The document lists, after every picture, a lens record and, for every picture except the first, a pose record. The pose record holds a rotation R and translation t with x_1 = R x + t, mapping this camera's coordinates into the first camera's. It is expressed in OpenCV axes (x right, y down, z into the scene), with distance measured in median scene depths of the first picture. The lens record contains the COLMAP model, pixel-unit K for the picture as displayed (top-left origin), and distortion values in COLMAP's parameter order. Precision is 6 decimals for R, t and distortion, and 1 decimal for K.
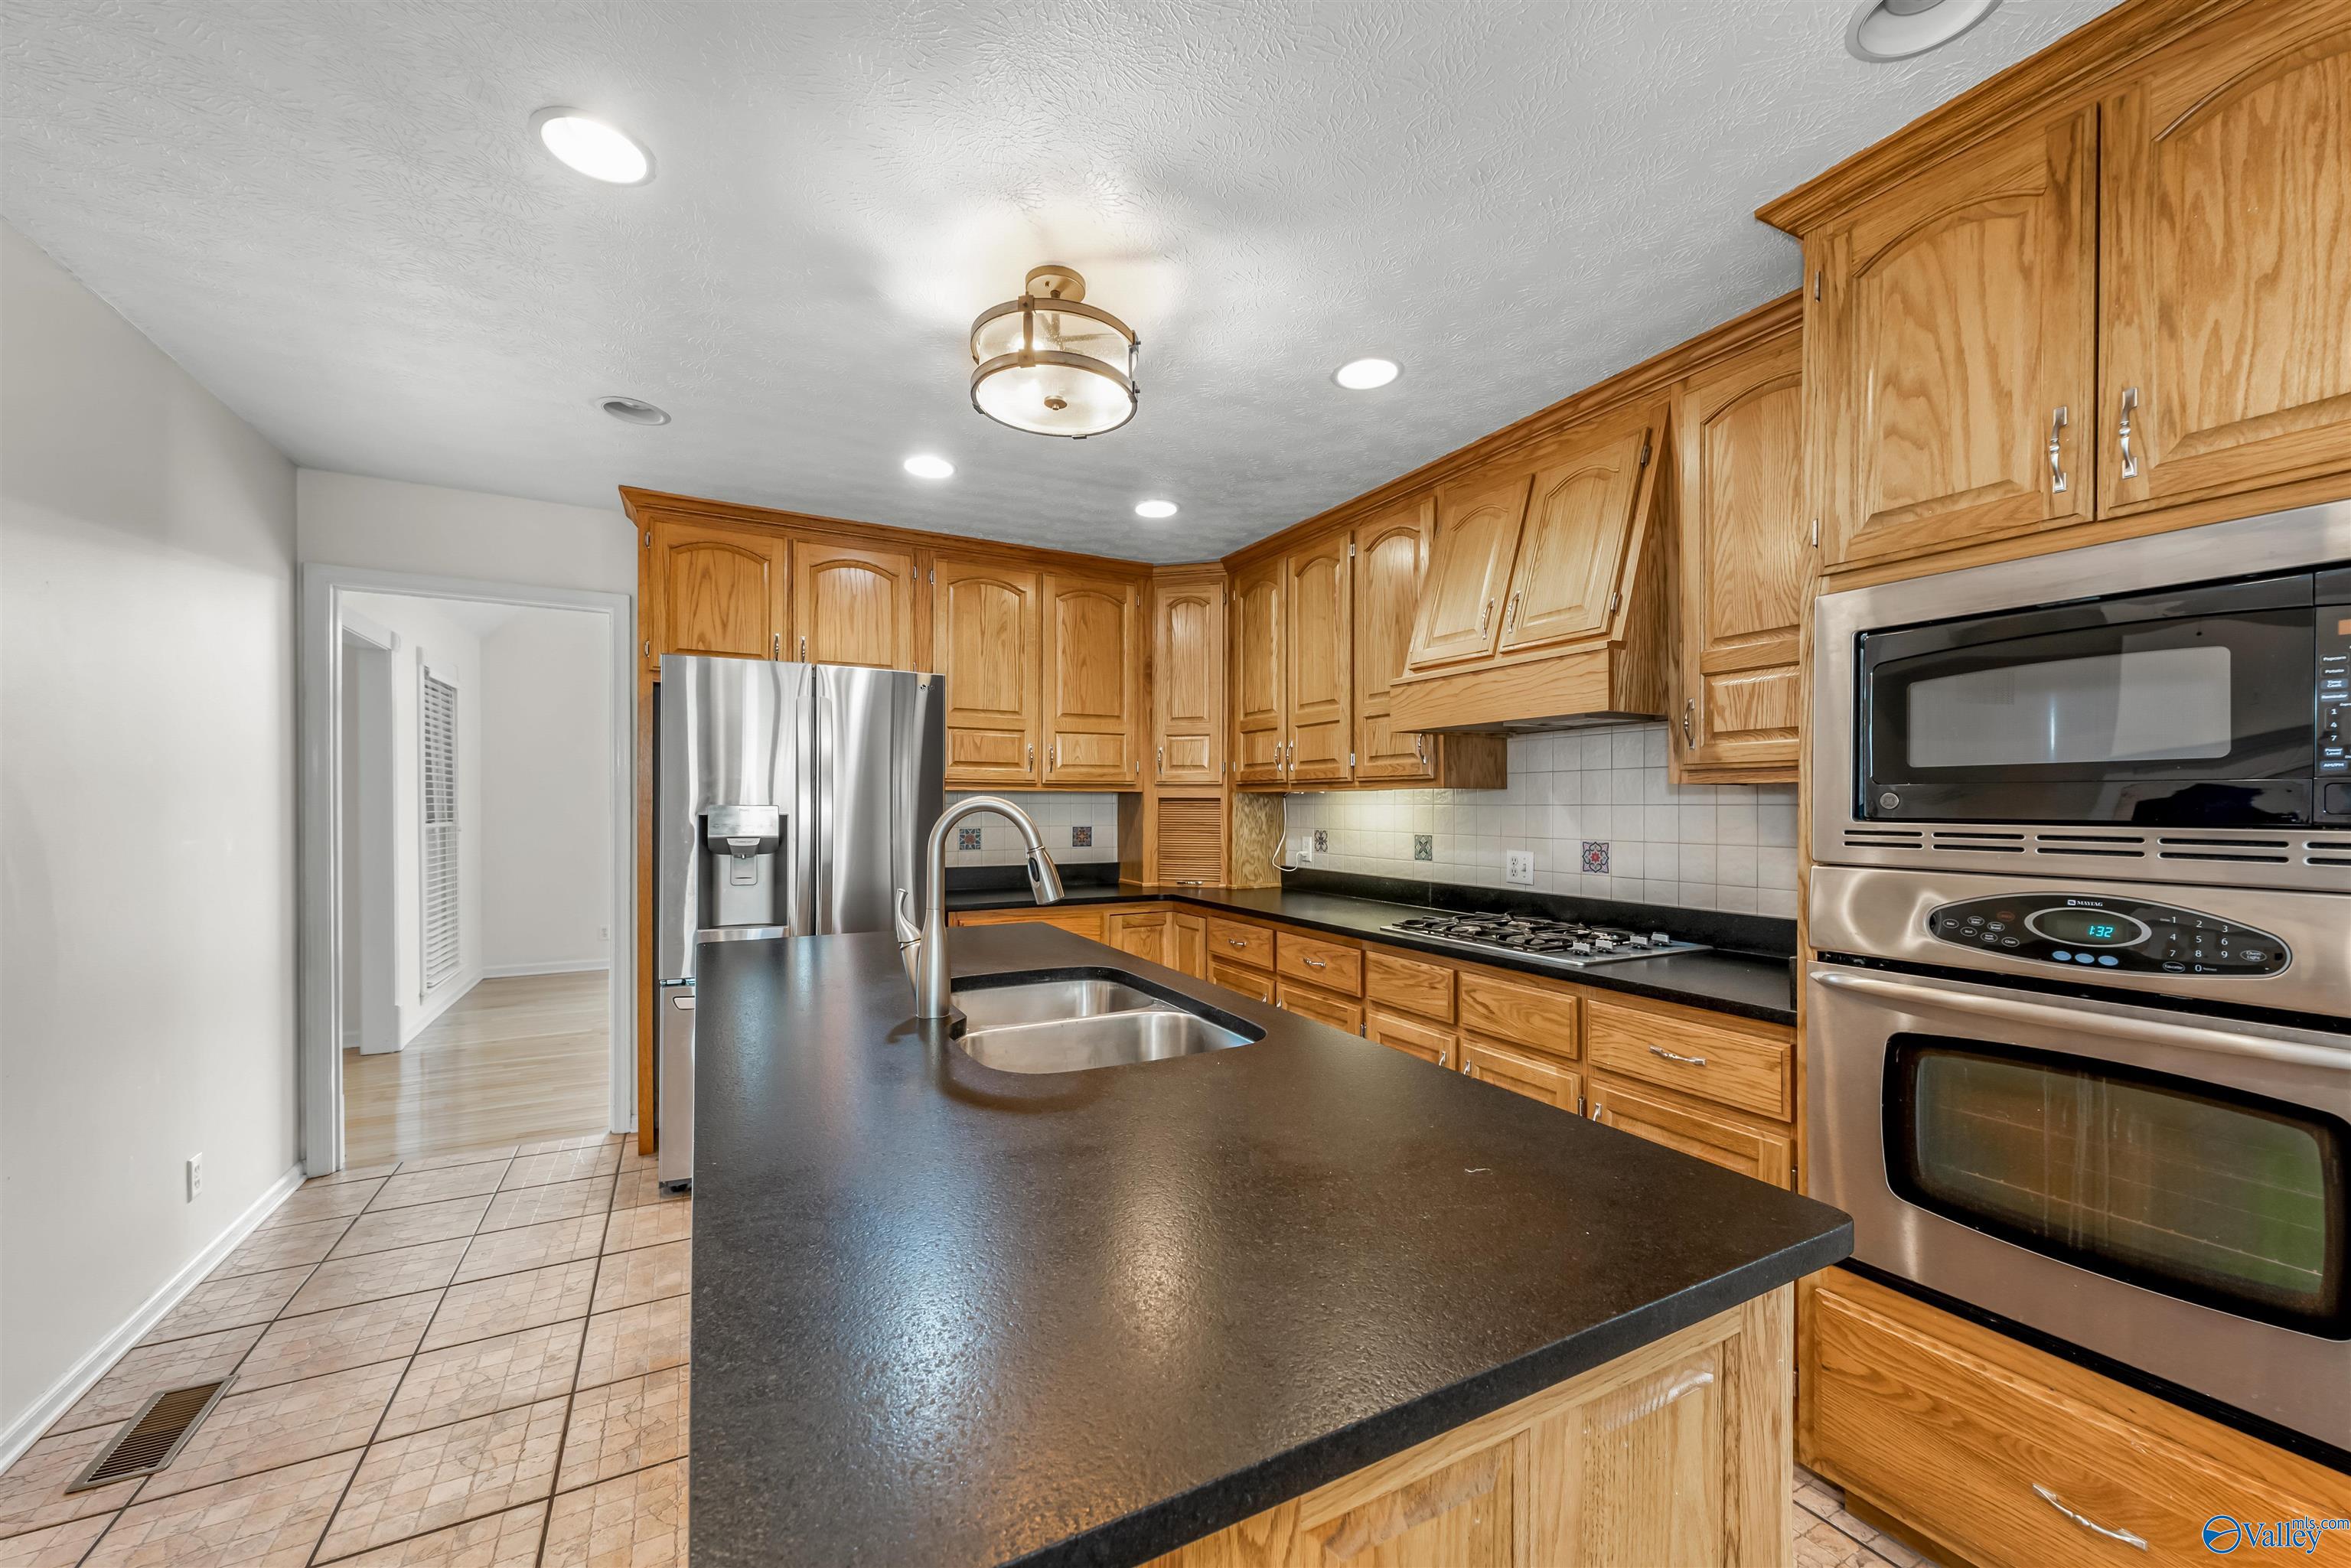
lens RADIAL K [[912.0, 0, 1200.6], [0, 912.0, 791.9], [0, 0, 1]] dist [0.006280, -0.000285]
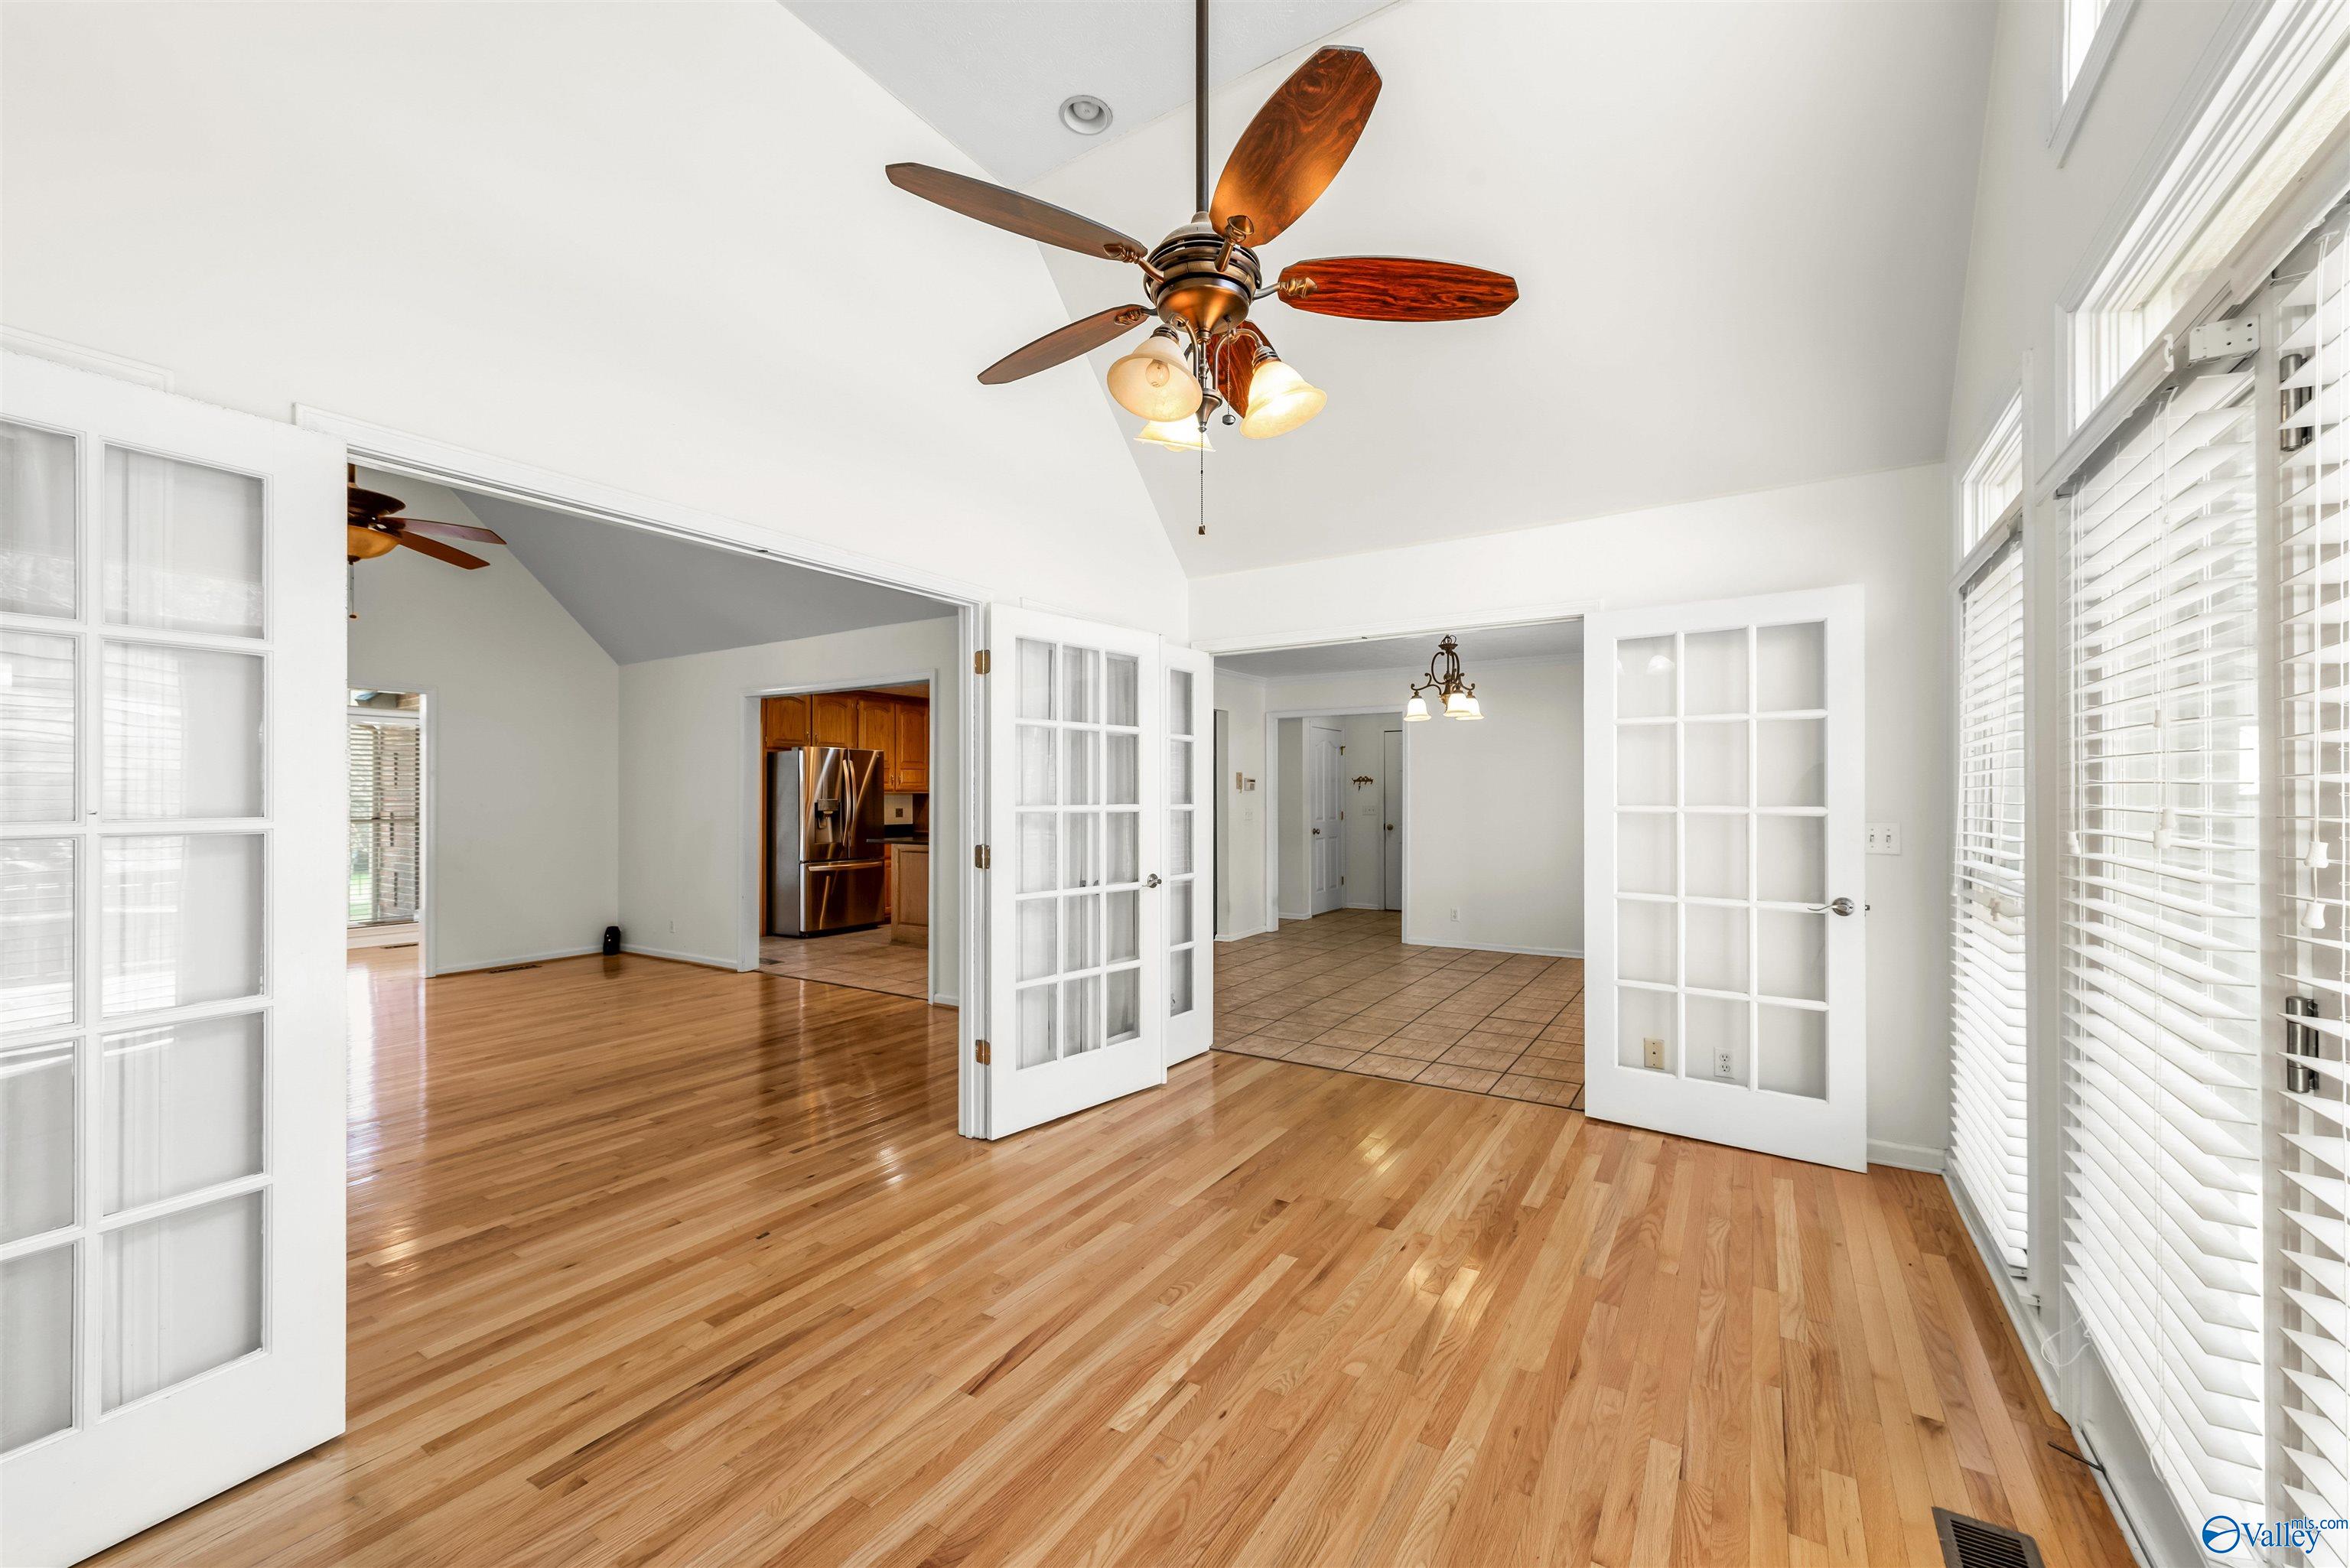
lens RADIAL K [[911.6, 0, 1200.1], [0, 911.6, 791.9], [0, 0, 1]] dist [0.006280, -0.000285]
pose [[0.870453, -0.003085, 0.492241, -0.656033], [0.000149, 0.999982, 0.006003, -0.019141], [-0.492251, -0.005152, 0.870438, -1.493607]]
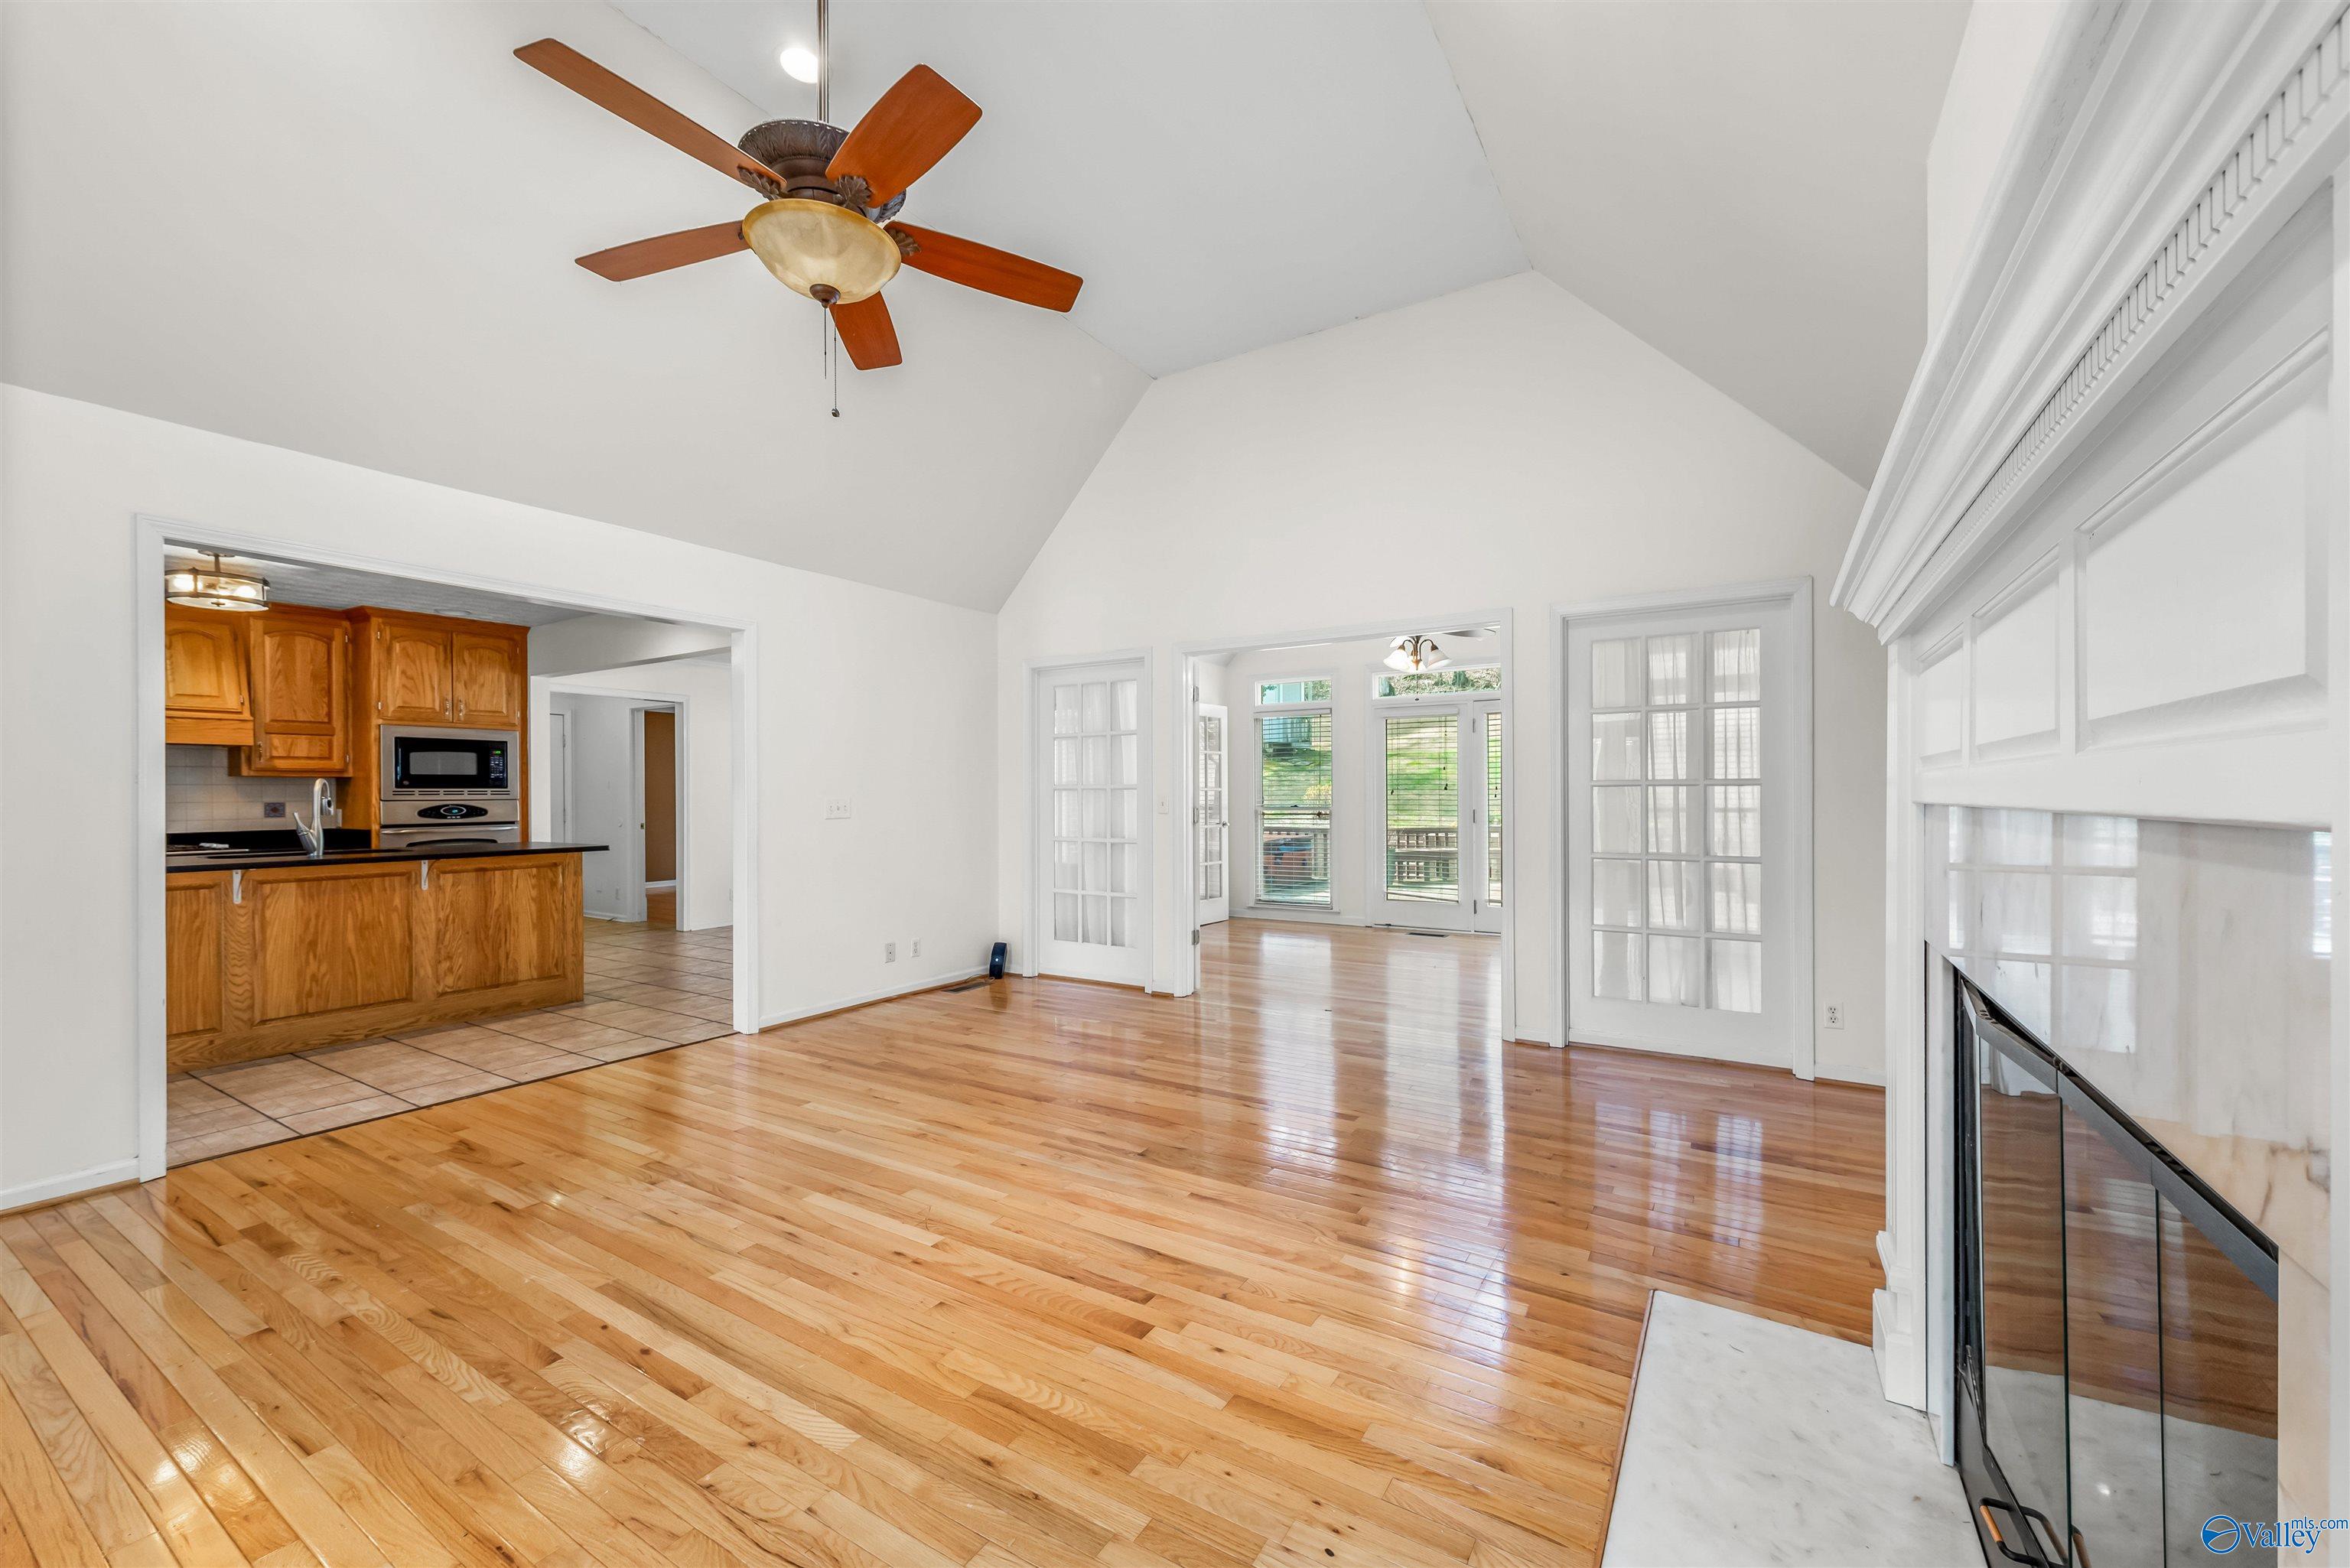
lens RADIAL K [[908.8, 0, 1197.0], [0, 908.8, 808.1], [0, 0, 1]] dist [0.005778, -0.000154]
pose [[-0.498815, -0.013286, 0.866607, -1.582410], [-0.004560, 0.999909, 0.012705, 0.019340], [-0.866697, 0.002386, -0.498830, 0.015447]]
